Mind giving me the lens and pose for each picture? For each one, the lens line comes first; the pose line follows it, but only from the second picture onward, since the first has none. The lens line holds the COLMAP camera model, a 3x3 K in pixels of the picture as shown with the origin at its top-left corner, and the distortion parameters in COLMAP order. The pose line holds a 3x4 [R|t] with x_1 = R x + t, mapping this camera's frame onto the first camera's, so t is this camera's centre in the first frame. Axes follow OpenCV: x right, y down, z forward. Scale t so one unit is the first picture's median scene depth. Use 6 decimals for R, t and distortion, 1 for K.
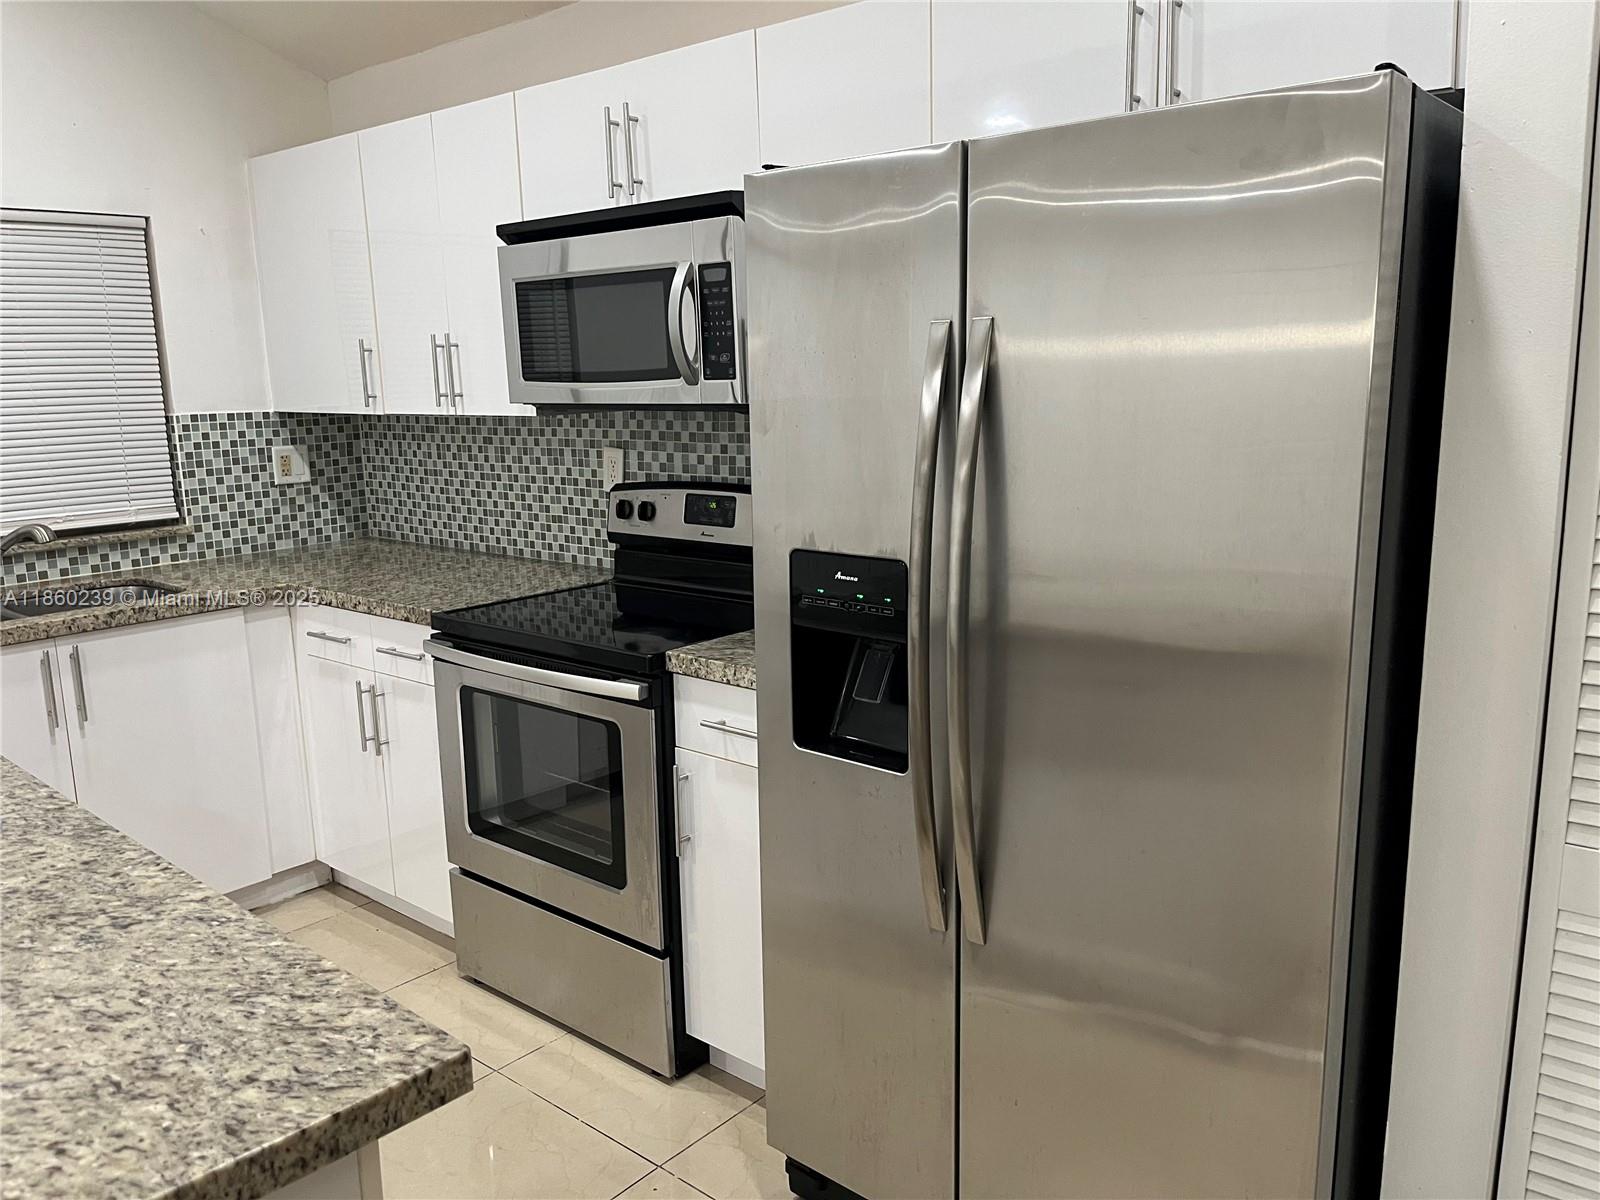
lens RADIAL K [[1216.5, 0, 791.5], [0, 1216.5, 598.9], [0, 0, 1]] dist [0.056360, -0.080819]
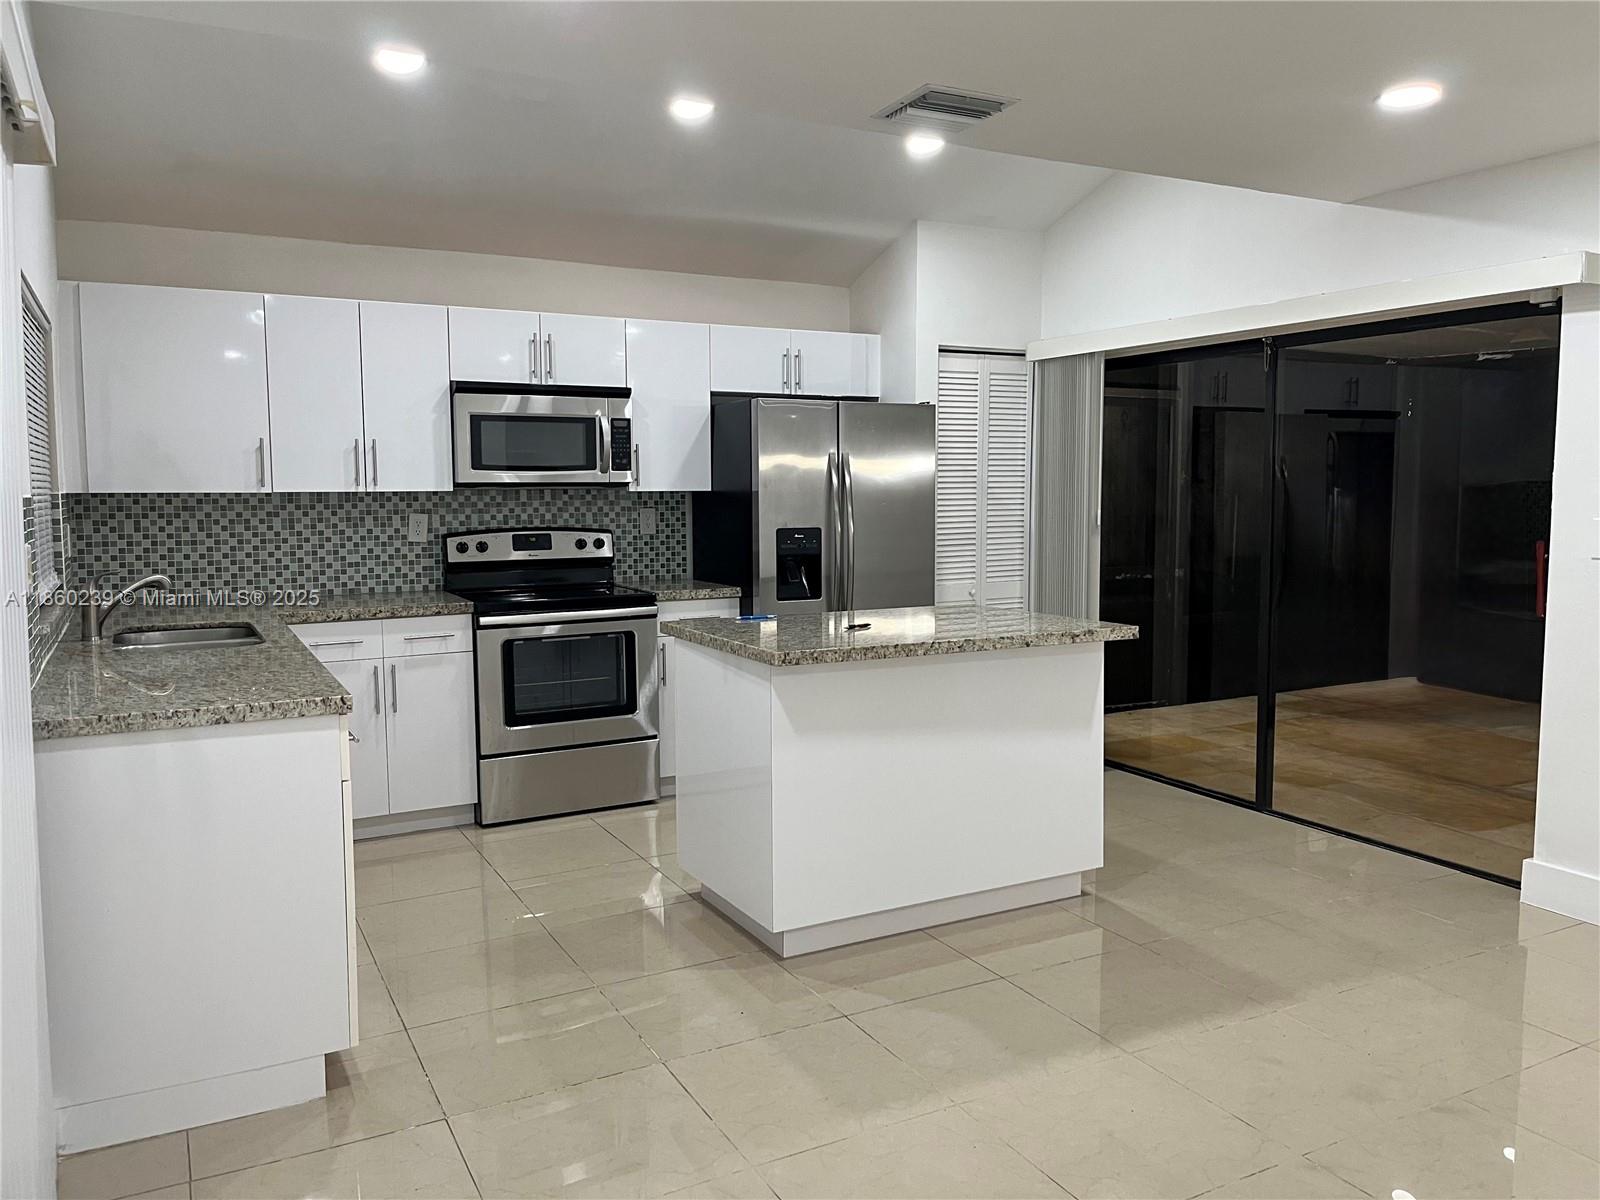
lens RADIAL K [[1216.5, 0, 822.3], [0, 1216.5, 576.5], [0, 0, 1]] dist [0.056360, -0.080819]
pose [[0.354055, -0.051238, 0.933820, -1.447278], [0.171347, 0.985150, -0.010911, 0.064769], [-0.919394, 0.163870, 0.357577, -0.046210]]
